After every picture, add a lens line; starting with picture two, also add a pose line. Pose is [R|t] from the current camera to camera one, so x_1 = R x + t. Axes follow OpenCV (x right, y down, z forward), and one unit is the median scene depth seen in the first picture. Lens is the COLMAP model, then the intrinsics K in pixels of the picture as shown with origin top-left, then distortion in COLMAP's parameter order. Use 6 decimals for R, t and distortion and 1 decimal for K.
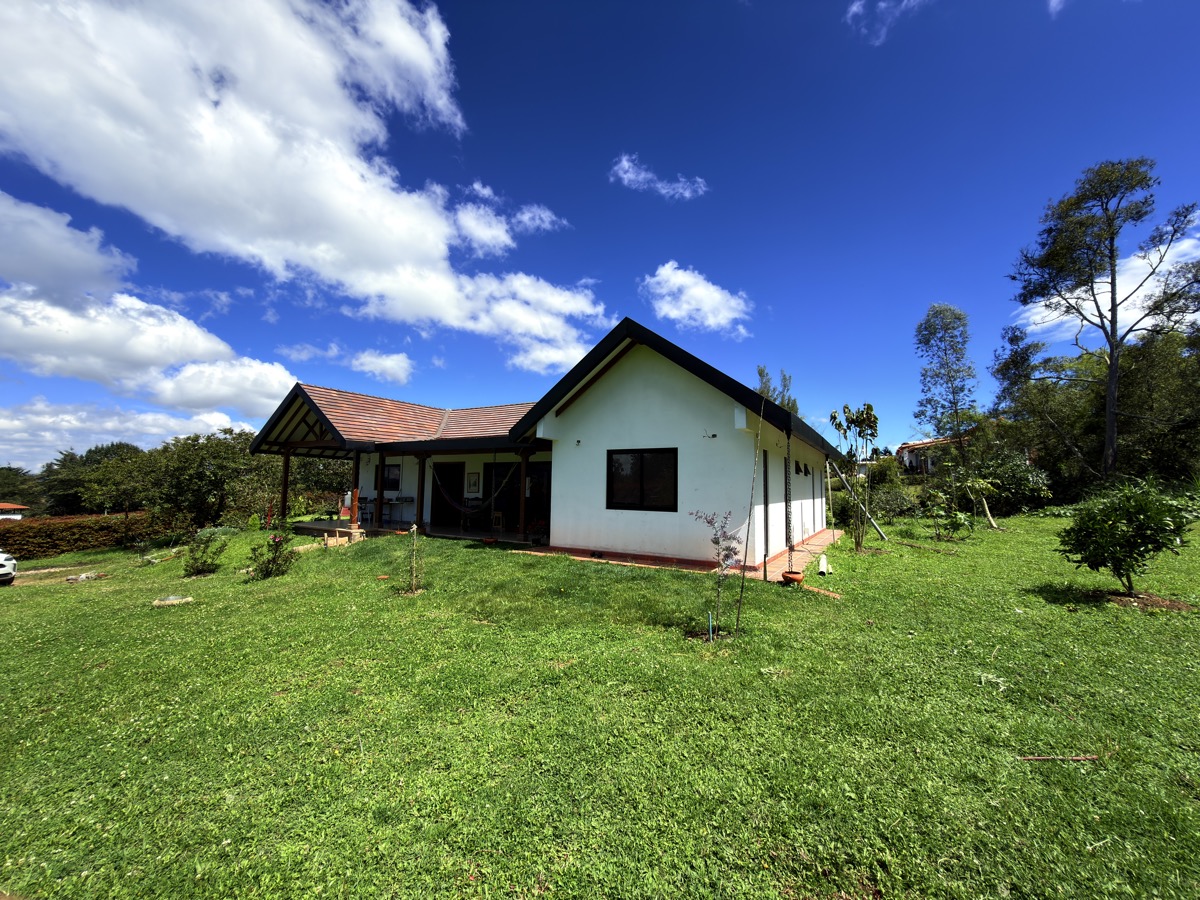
lens RADIAL K [[464.4, 0, 600.0], [0, 464.4, 450.0], [0, 0, 1]] dist [0.000129, -0.002061]
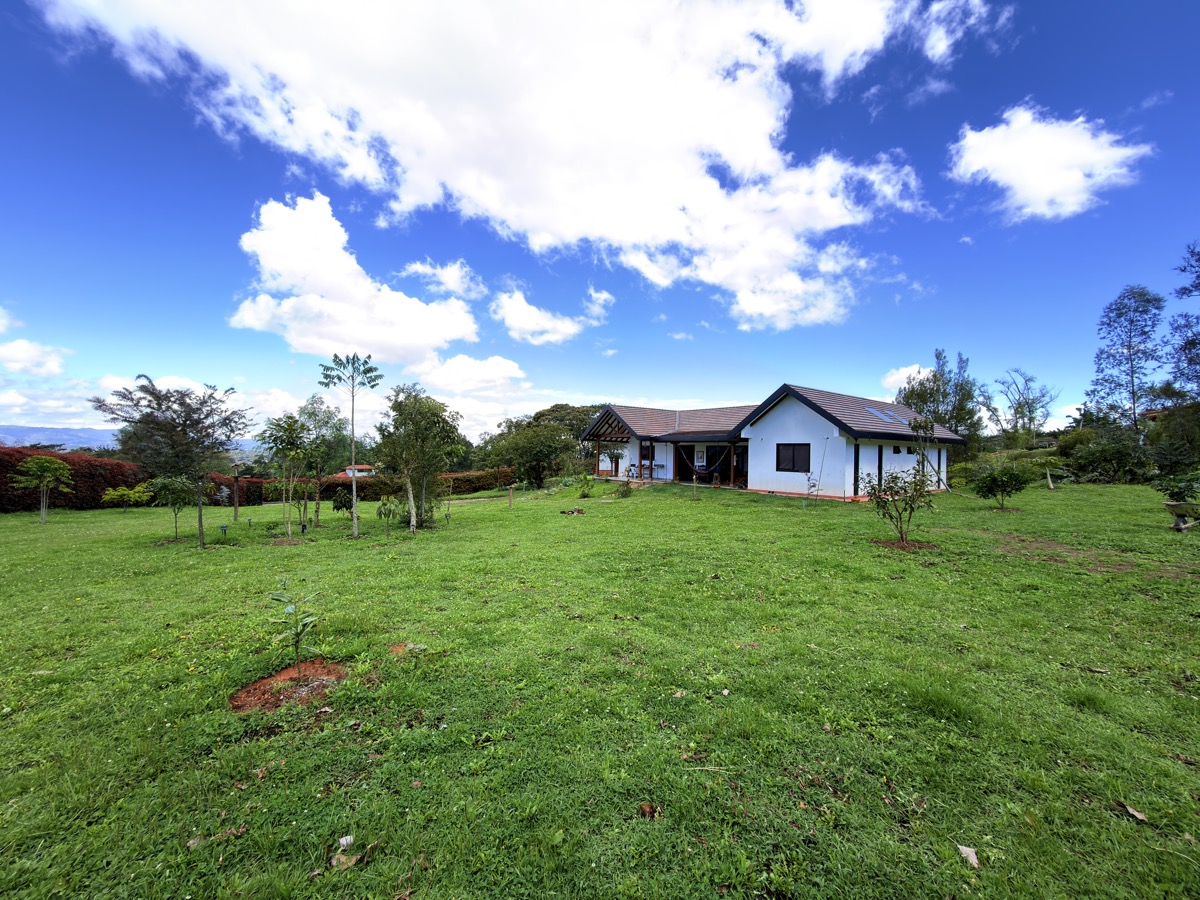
lens RADIAL K [[464.4, 0, 600.0], [0, 464.4, 450.0], [0, 0, 1]] dist [0.000129, -0.002061]
pose [[0.924133, -0.002902, -0.382060, 0.048584], [0.029903, 0.997453, 0.064752, -0.080399], [0.380899, -0.071264, 0.921866, -0.770126]]
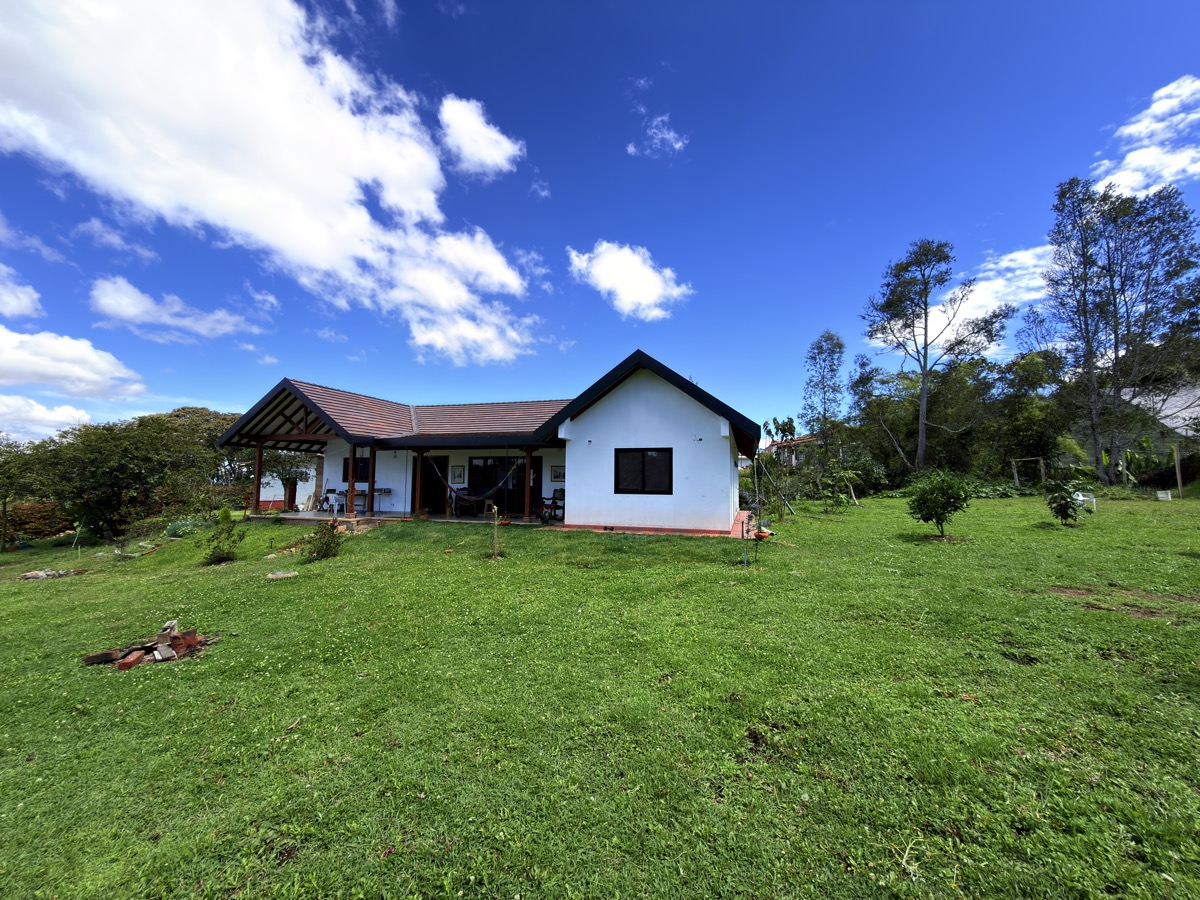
lens RADIAL K [[464.4, 0, 600.0], [0, 464.4, 450.0], [0, 0, 1]] dist [0.000129, -0.002061]
pose [[0.971053, 0.009549, 0.238673, -0.214541], [-0.013506, 0.999797, 0.014950, -0.009234], [-0.238482, -0.017741, 0.970985, -0.156867]]
